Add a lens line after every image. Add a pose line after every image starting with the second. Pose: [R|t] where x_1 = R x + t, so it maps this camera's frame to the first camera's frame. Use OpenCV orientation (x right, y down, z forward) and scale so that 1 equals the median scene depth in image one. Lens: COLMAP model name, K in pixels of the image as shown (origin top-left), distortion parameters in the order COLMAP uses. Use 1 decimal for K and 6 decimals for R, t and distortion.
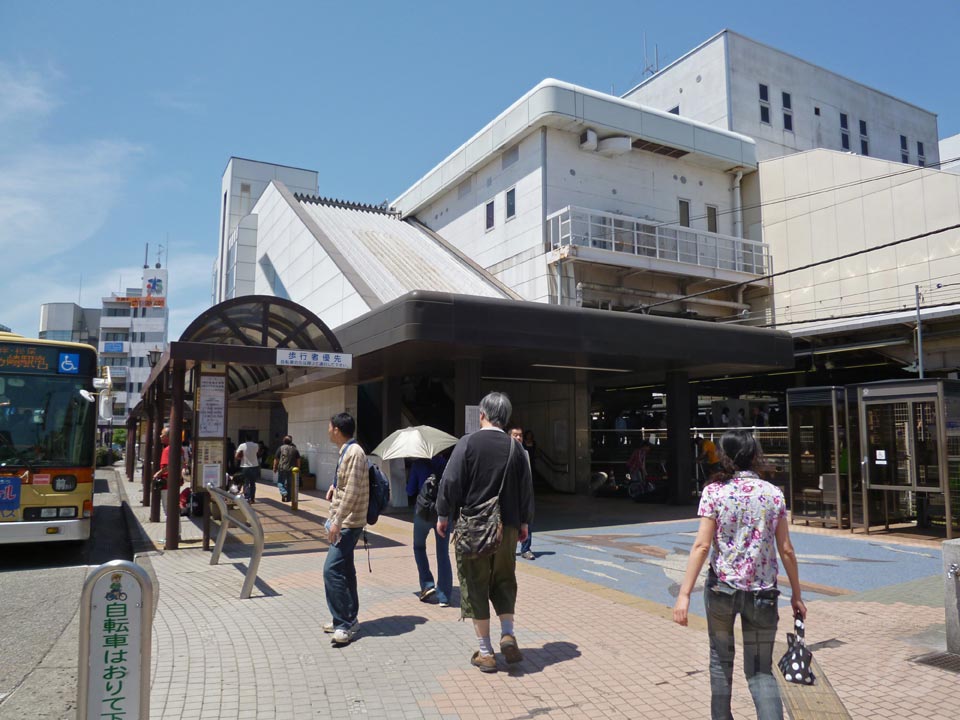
lens RADIAL K [[688.0, 0, 480.0], [0, 688.0, 360.0], [0, 0, 1]] dist [0.034968, 0.000214]
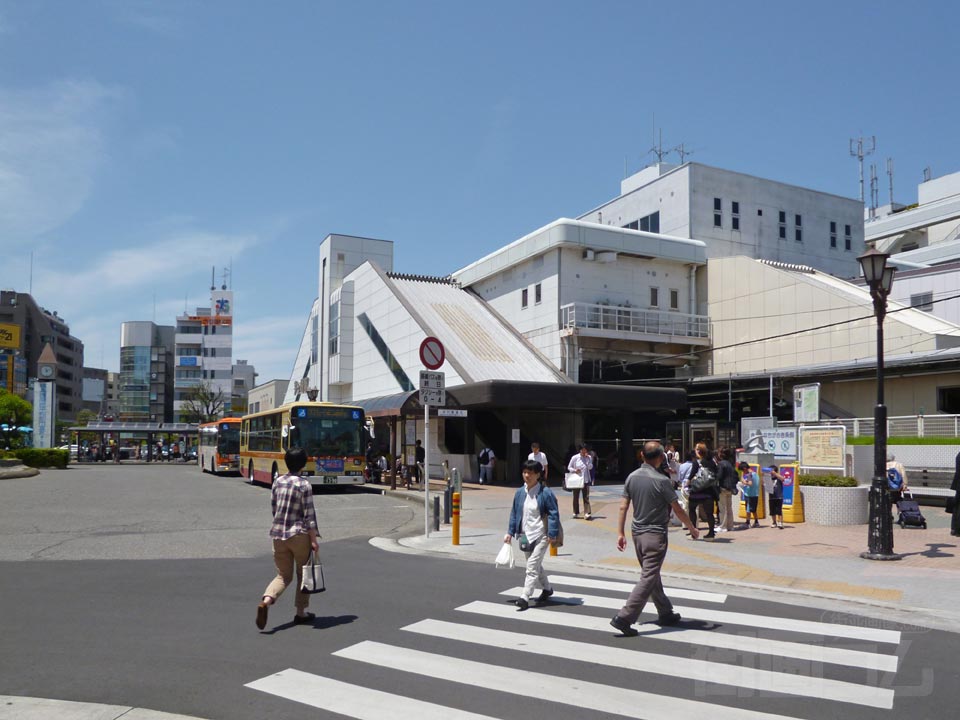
lens RADIAL K [[701.8, 0, 477.2], [0, 701.8, 412.7], [0, 0, 1]] dist [0.036699, 0.000473]
pose [[0.998703, 0.002694, -0.050844, -0.009894], [0.000846, 0.997584, 0.069462, -0.062162], [0.050909, -0.069415, 0.996288, -0.523053]]
